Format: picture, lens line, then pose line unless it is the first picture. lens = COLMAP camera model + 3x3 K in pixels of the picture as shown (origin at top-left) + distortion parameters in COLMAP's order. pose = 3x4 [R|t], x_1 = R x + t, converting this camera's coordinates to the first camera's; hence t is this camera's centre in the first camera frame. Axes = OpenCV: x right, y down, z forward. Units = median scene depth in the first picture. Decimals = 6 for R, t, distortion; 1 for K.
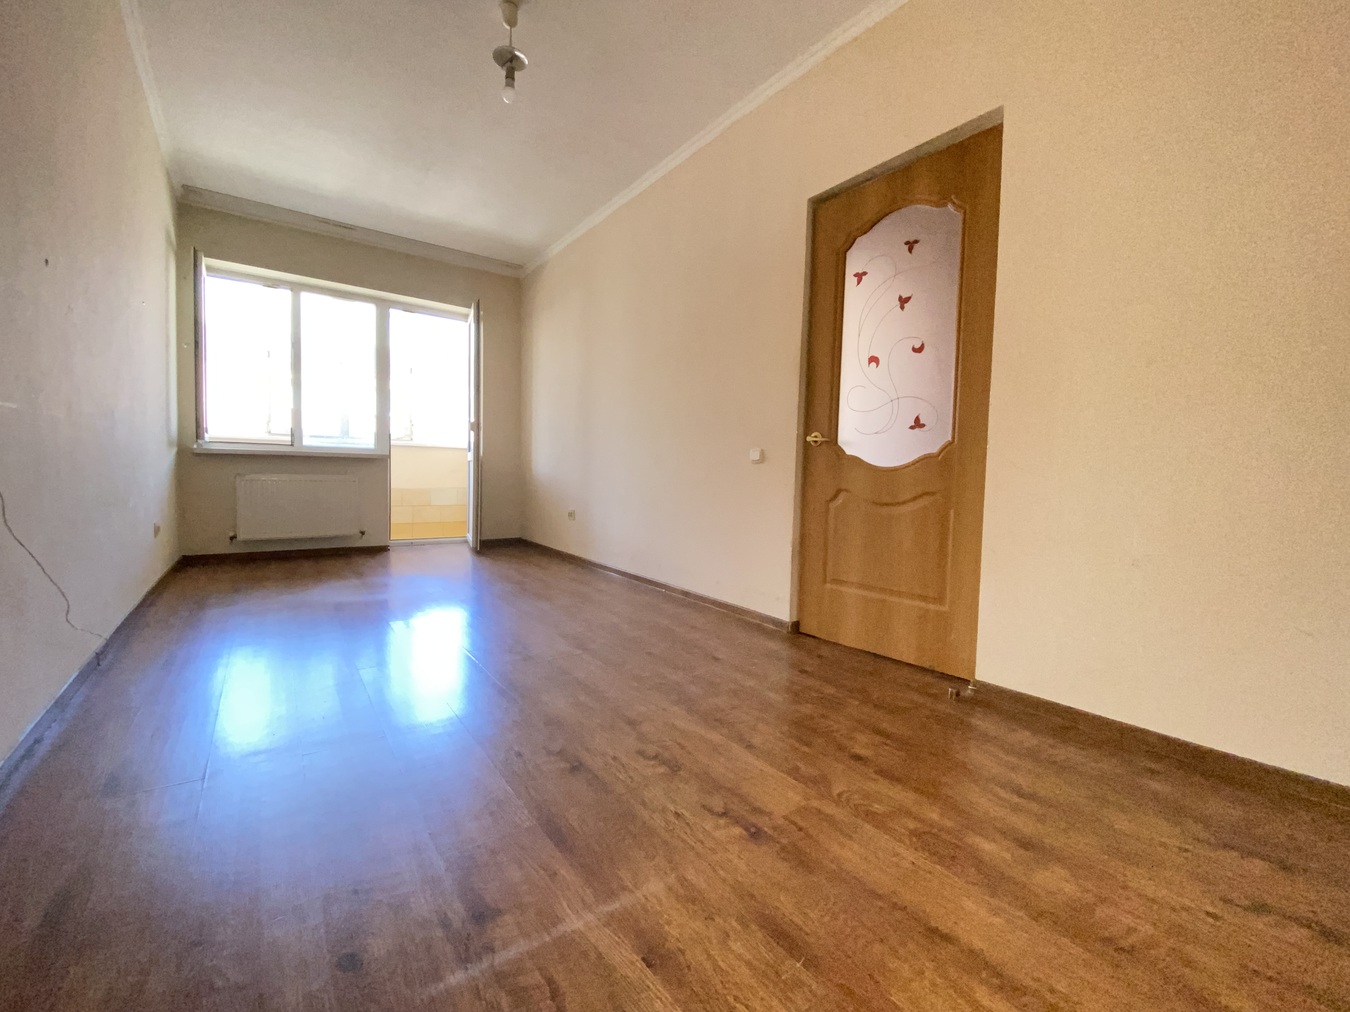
lens RADIAL K [[543.2, 0, 681.4], [0, 543.2, 507.4], [0, 0, 1]] dist [0.011600, -0.013930]
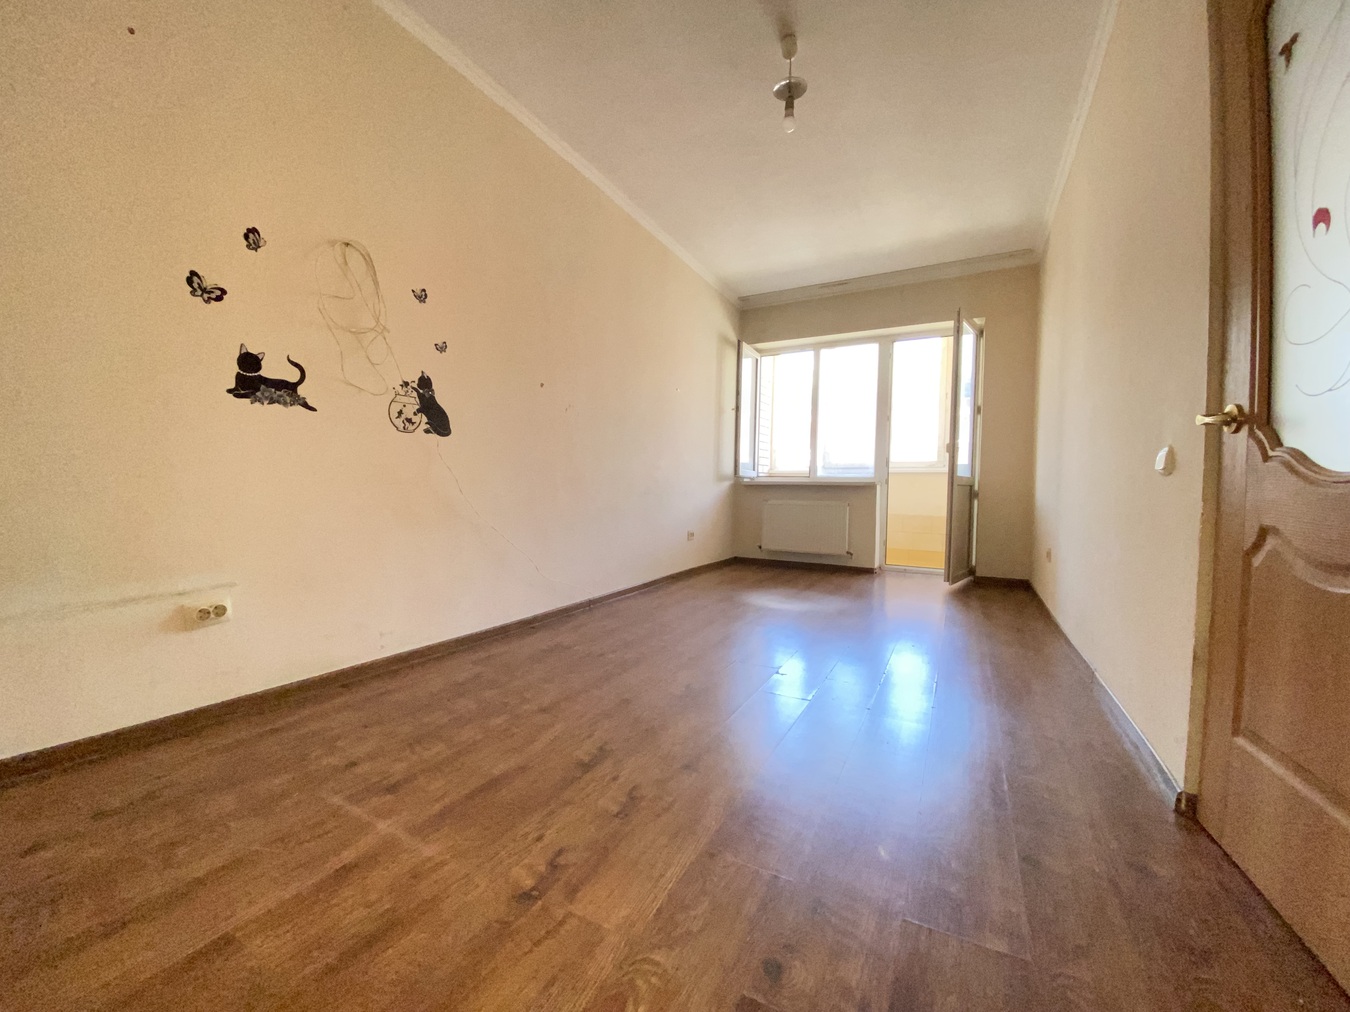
lens RADIAL K [[543.2, 0, 665.0], [0, 543.2, 510.5], [0, 0, 1]] dist [0.011600, -0.013930]
pose [[0.431237, 0.018580, -0.902047, 0.280798], [-0.060871, 0.998109, -0.008542, -0.009090], [0.900183, 0.058593, 0.431552, 0.215582]]
